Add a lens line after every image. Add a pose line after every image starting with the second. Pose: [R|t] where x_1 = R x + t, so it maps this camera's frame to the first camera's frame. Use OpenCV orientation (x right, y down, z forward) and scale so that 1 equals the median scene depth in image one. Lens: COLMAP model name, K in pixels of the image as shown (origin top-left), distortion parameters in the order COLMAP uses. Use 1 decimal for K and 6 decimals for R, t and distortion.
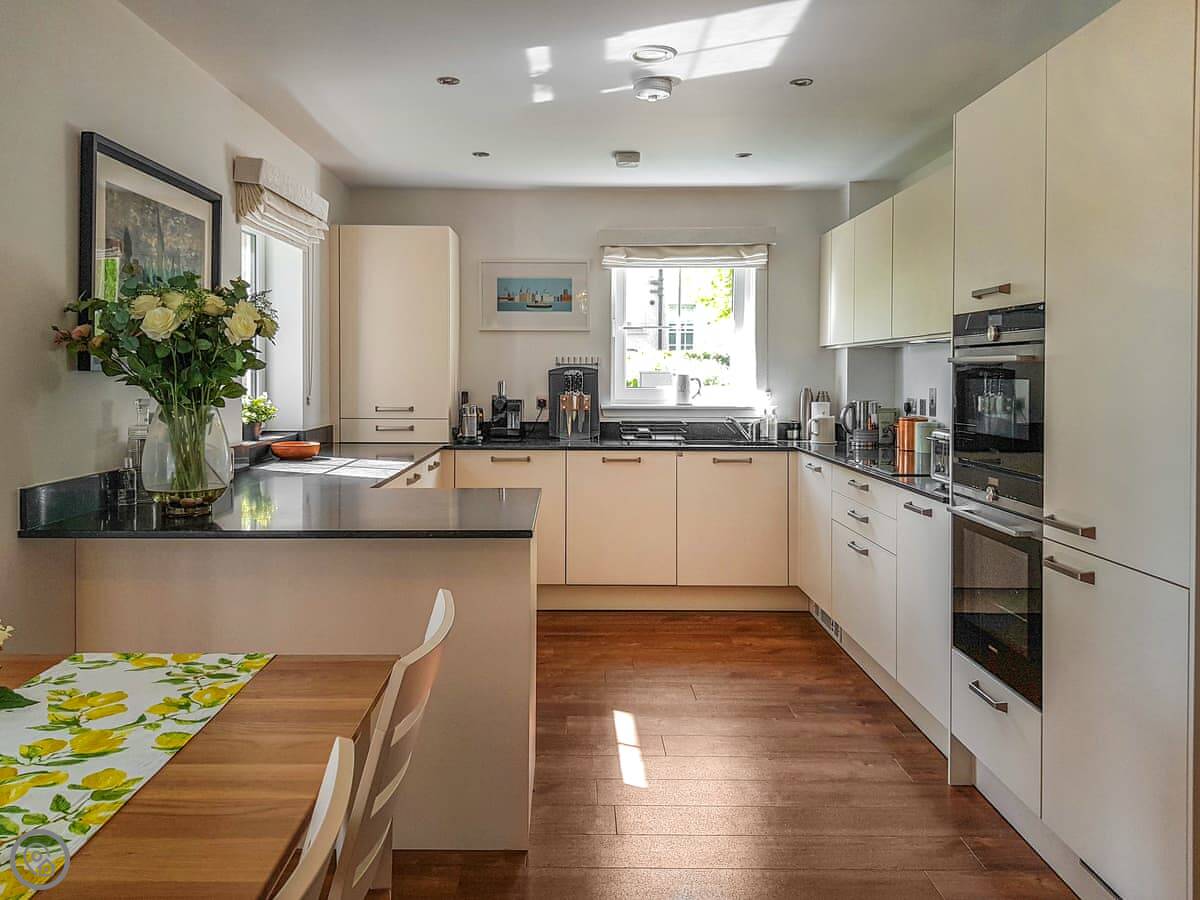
lens RADIAL K [[993.3, 0, 604.4], [0, 993.3, 397.9], [0, 0, 1]] dist [0.101291, -0.166212]
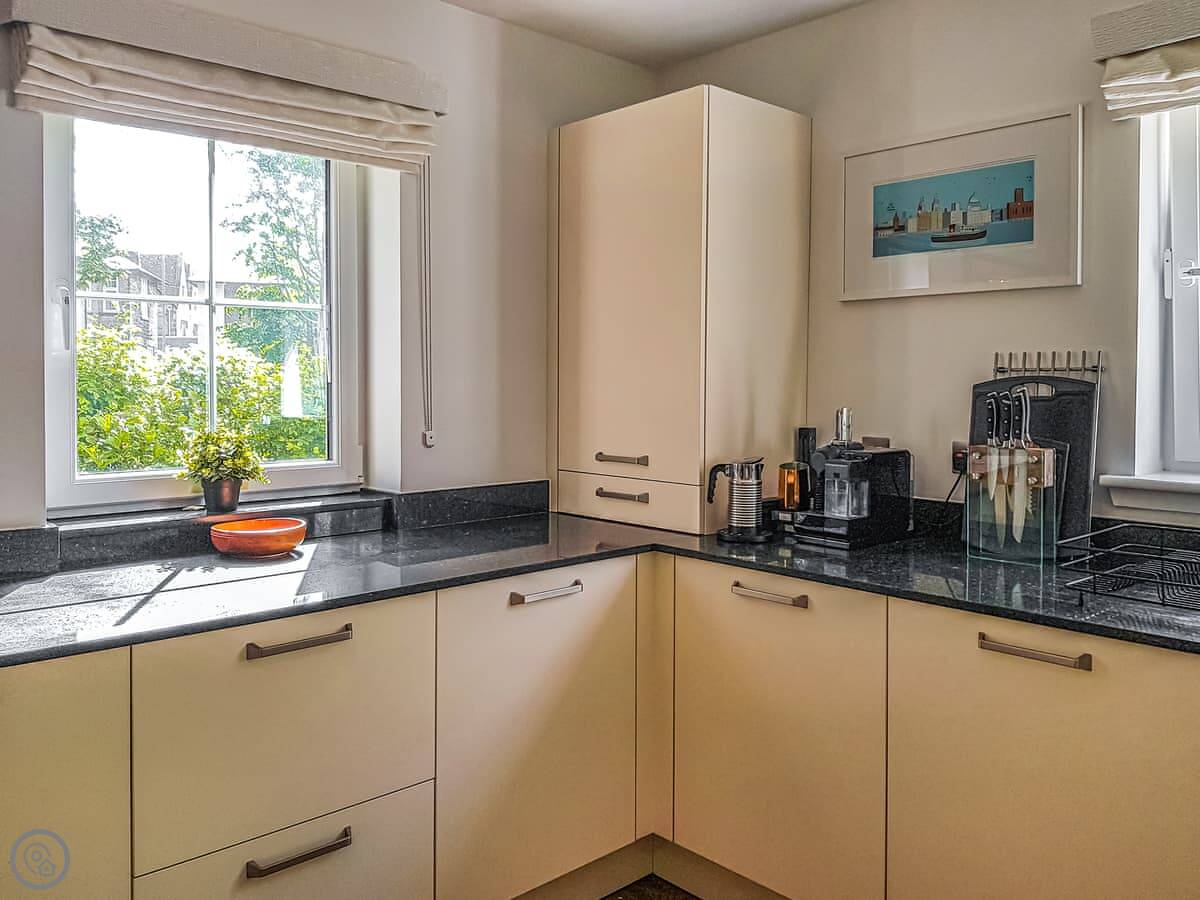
lens RADIAL K [[993.3, 0, 604.4], [0, 993.3, 397.9], [0, 0, 1]] dist [0.101291, -0.166212]
pose [[0.661851, 0.016332, -0.749458, 0.180667], [-0.017263, 0.999830, 0.006543, -0.024941], [0.749437, 0.008607, 0.662020, 0.667241]]
